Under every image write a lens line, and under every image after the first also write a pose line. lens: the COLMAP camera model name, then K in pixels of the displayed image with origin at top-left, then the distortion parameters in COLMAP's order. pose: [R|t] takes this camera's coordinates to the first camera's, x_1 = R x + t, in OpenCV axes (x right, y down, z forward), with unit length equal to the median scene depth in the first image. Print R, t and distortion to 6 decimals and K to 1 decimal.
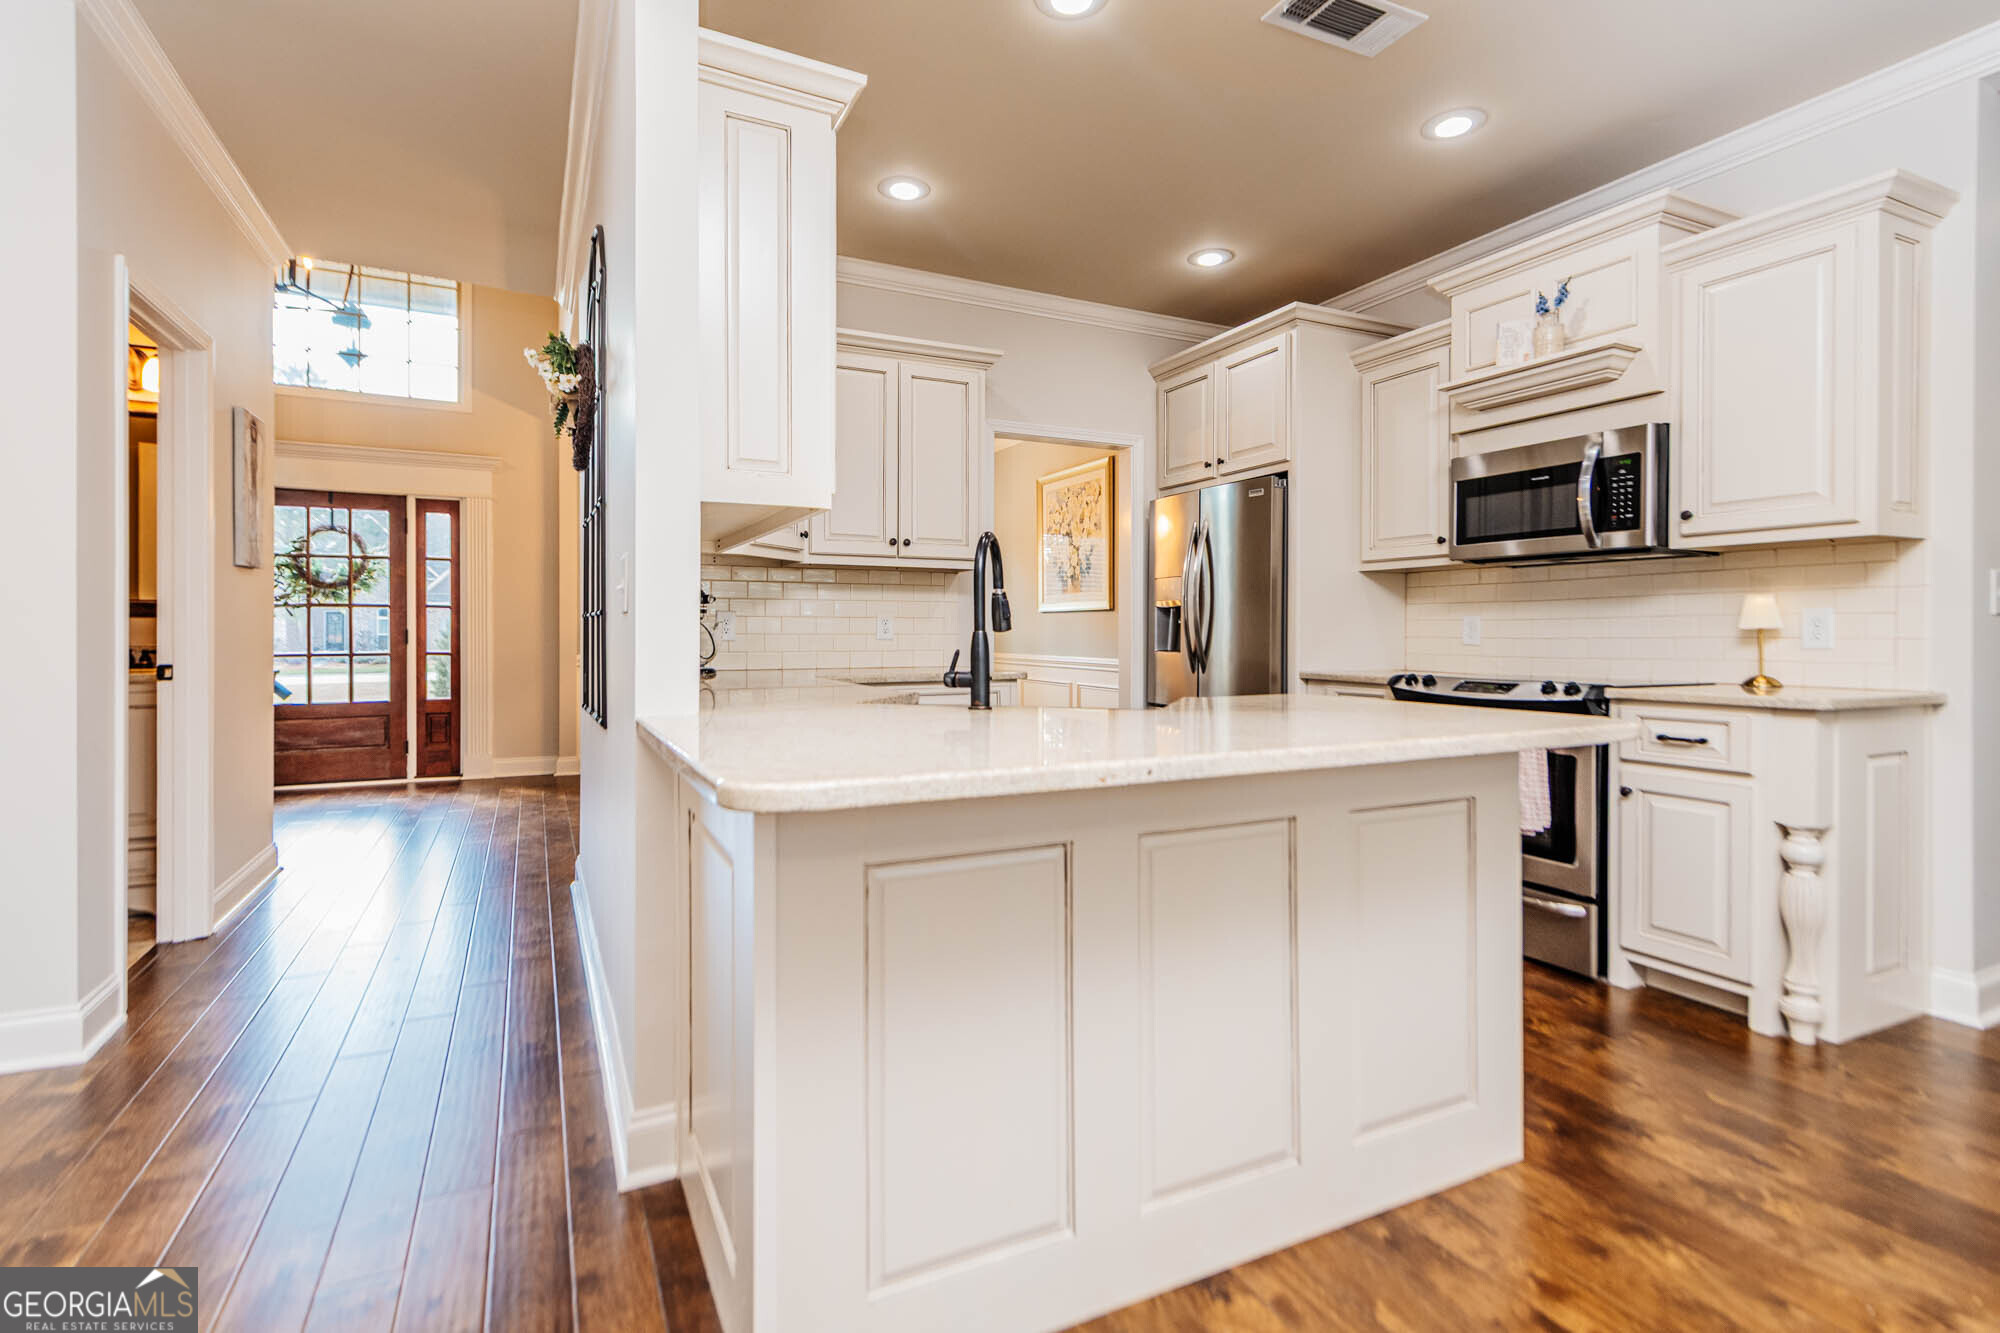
lens RADIAL K [[974.0, 0, 995.3], [0, 974.0, 650.5], [0, 0, 1]] dist [-0.001731, -0.001308]
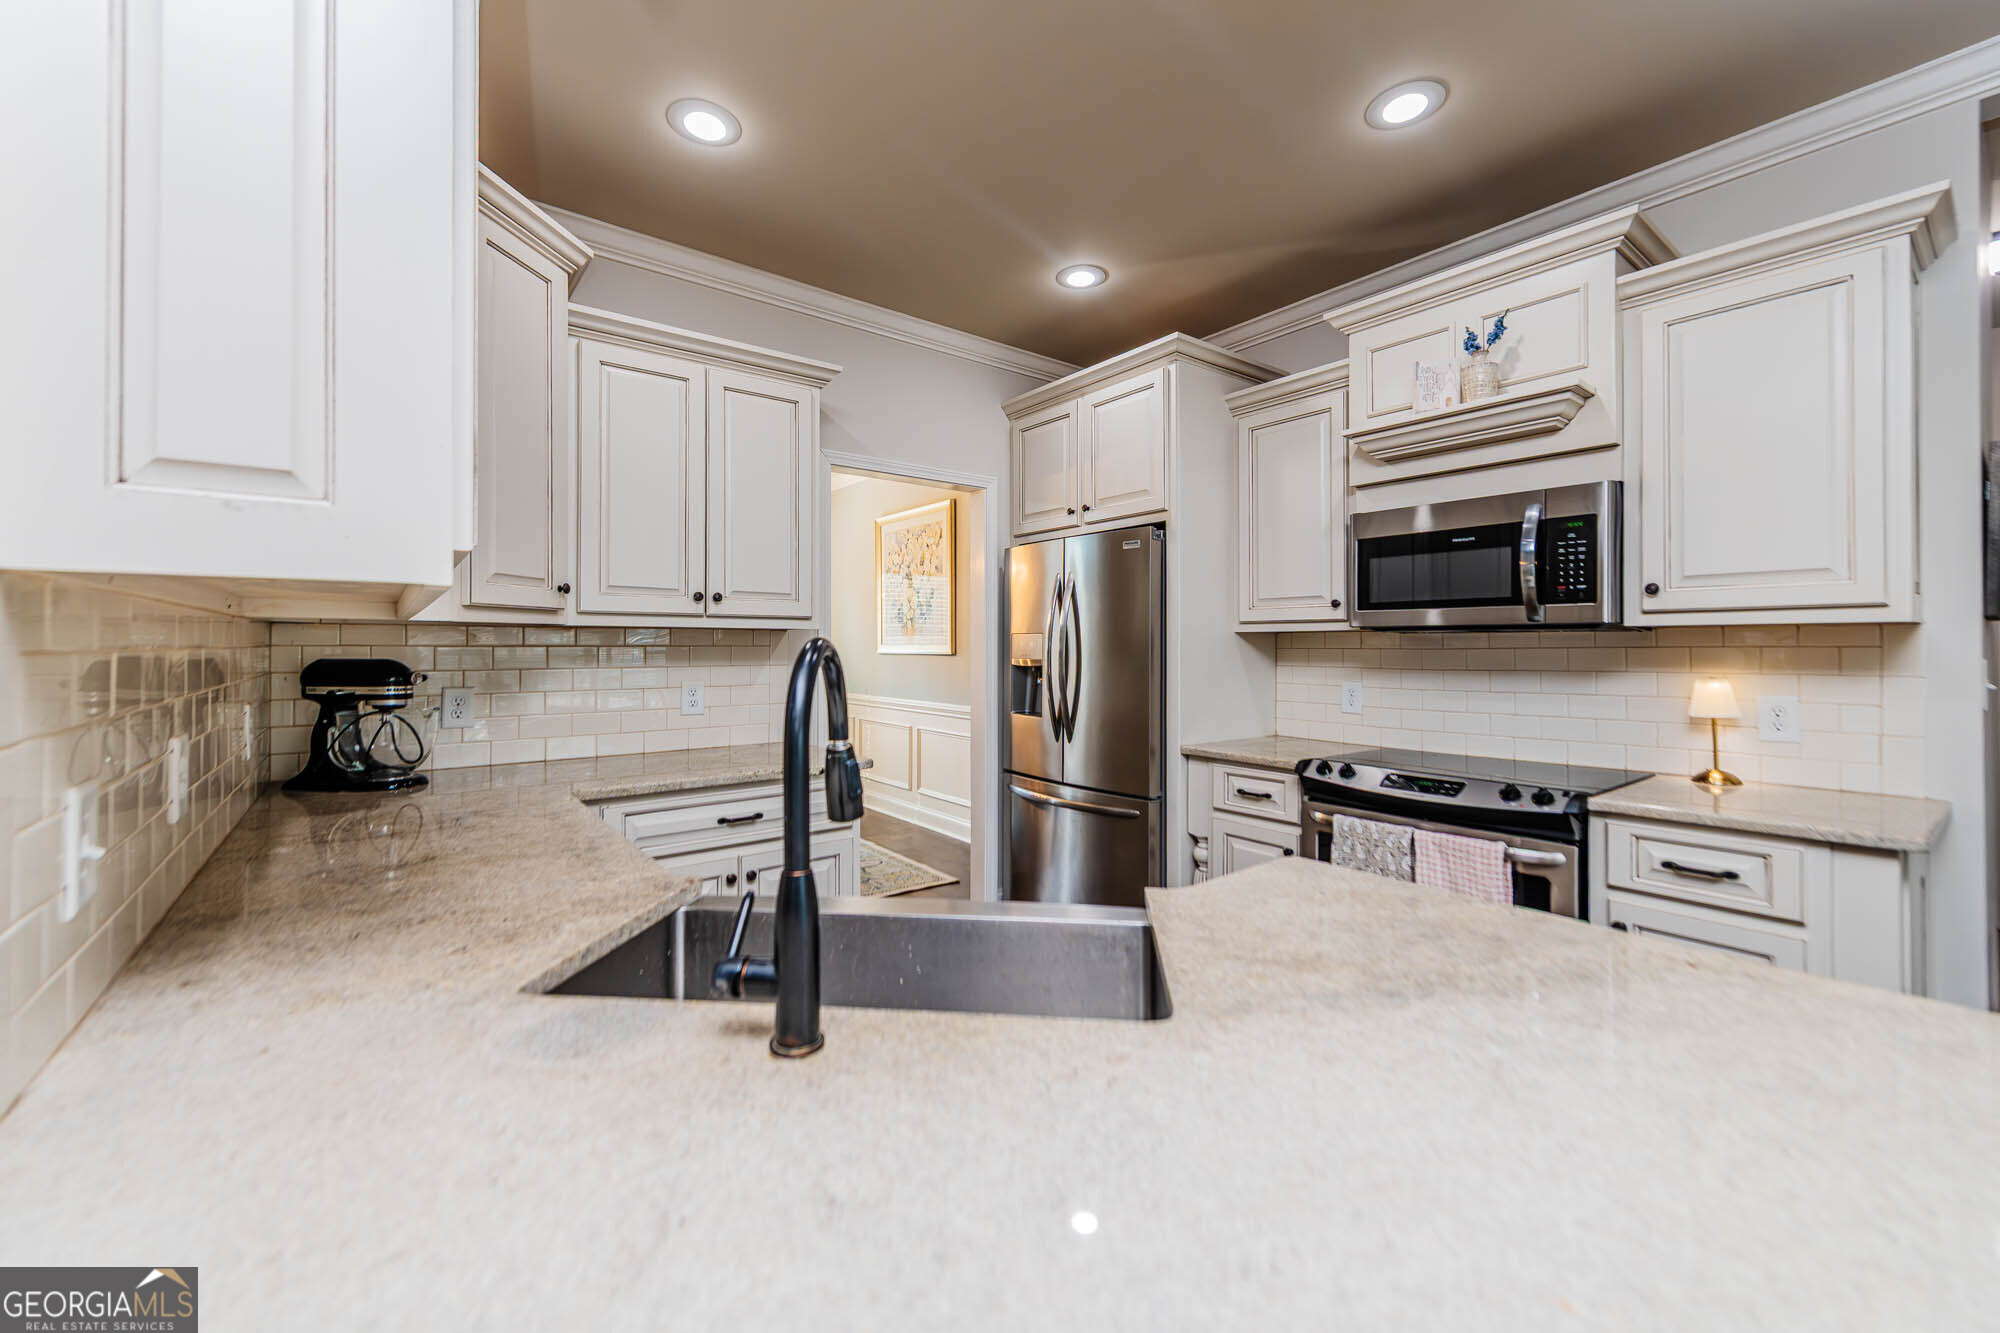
lens RADIAL K [[807.6, 0, 998.3], [0, 807.6, 643.8], [0, 0, 1]] dist [0.014073, -0.005629]
pose [[0.979565, 0.000023, 0.201128, -0.000032], [0.004013, 0.999799, -0.019654, -0.060253], [-0.201088, 0.020060, 0.979368, 0.317658]]
